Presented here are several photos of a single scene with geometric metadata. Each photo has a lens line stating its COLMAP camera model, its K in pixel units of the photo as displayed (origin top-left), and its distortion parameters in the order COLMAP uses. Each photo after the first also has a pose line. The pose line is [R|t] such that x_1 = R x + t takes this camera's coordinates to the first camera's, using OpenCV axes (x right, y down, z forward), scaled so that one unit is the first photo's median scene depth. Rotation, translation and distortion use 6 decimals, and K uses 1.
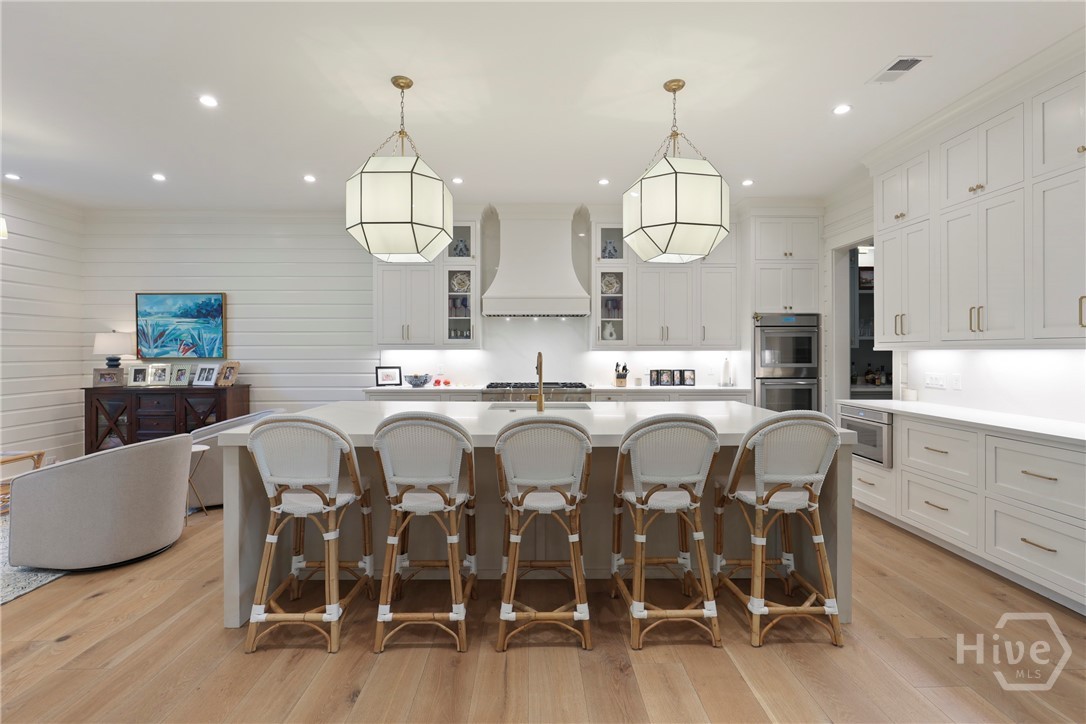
lens RADIAL K [[498.3, 0, 541.7], [0, 498.3, 353.5], [0, 0, 1]] dist [0.000213, -0.000158]
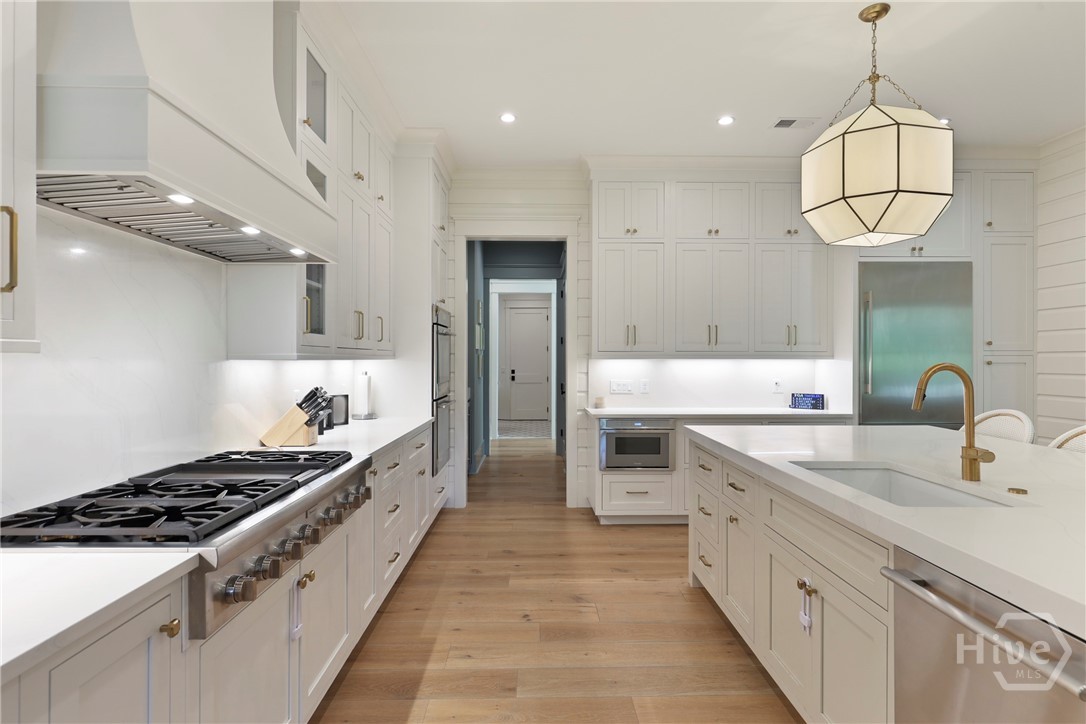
lens RADIAL K [[580.2, 0, 543.3], [0, 580.2, 358.0], [0, 0, 1]] dist [-0.001749, -0.000529]
pose [[-0.007320, 0.003125, 0.999968, -0.341283], [0.003478, 0.999989, -0.003100, -0.003949], [-0.999967, 0.003455, -0.007331, 0.821207]]
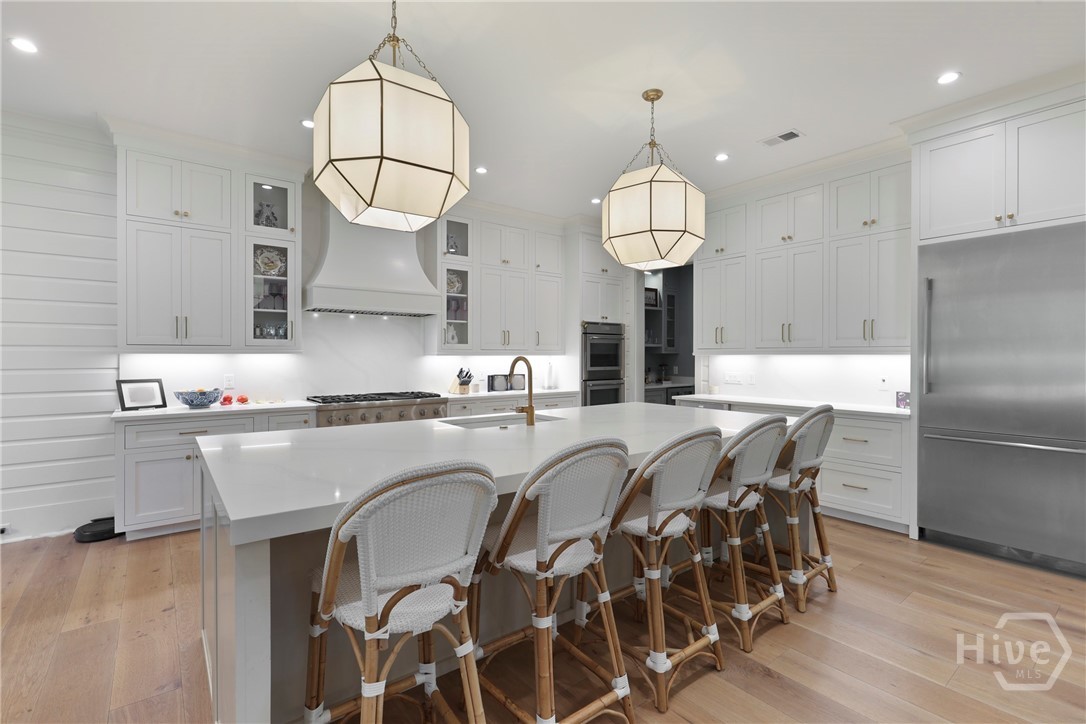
lens RADIAL K [[496.7, 0, 543.0], [0, 496.7, 362.0], [0, 0, 1]] dist [-0.000224, -0.000117]
pose [[0.798357, -0.006728, 0.602146, -0.284852], [0.002687, 0.999967, 0.007611, 0.000083], [-0.602178, -0.004458, 0.798350, 0.173328]]
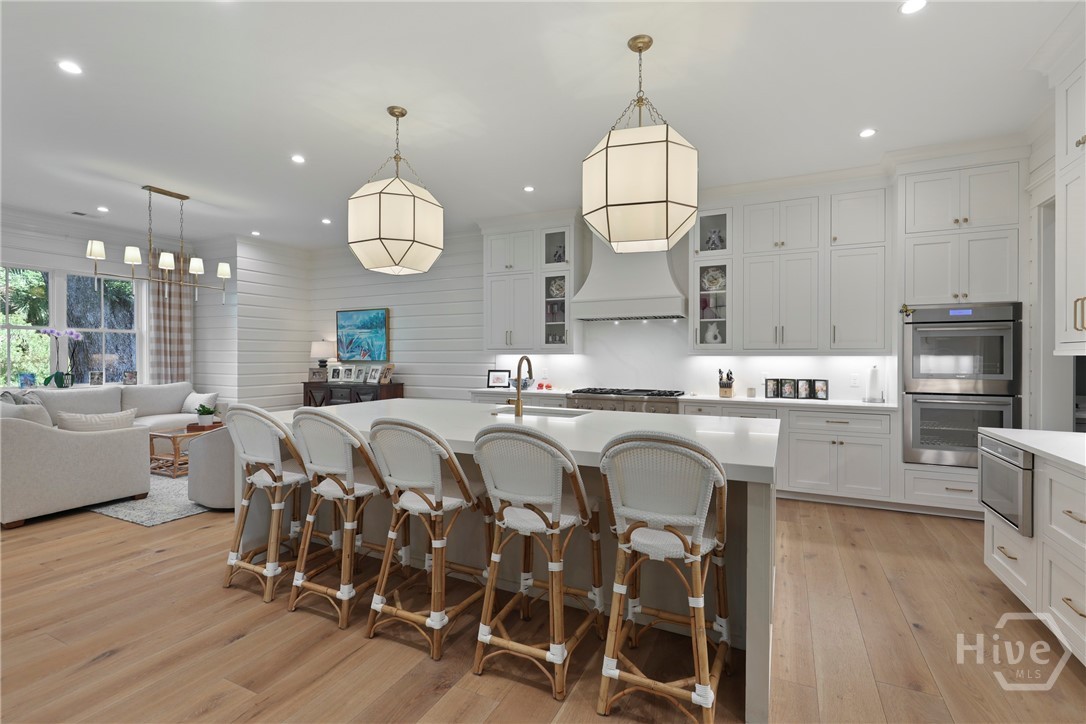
lens RADIAL K [[496.7, 0, 543.0], [0, 496.7, 362.0], [0, 0, 1]] dist [-0.000224, -0.000117]
pose [[0.888563, 0.007862, -0.458688, 0.276715], [-0.005514, 0.999964, 0.006458, 0.001508], [0.458722, -0.003209, 0.888574, 0.089652]]
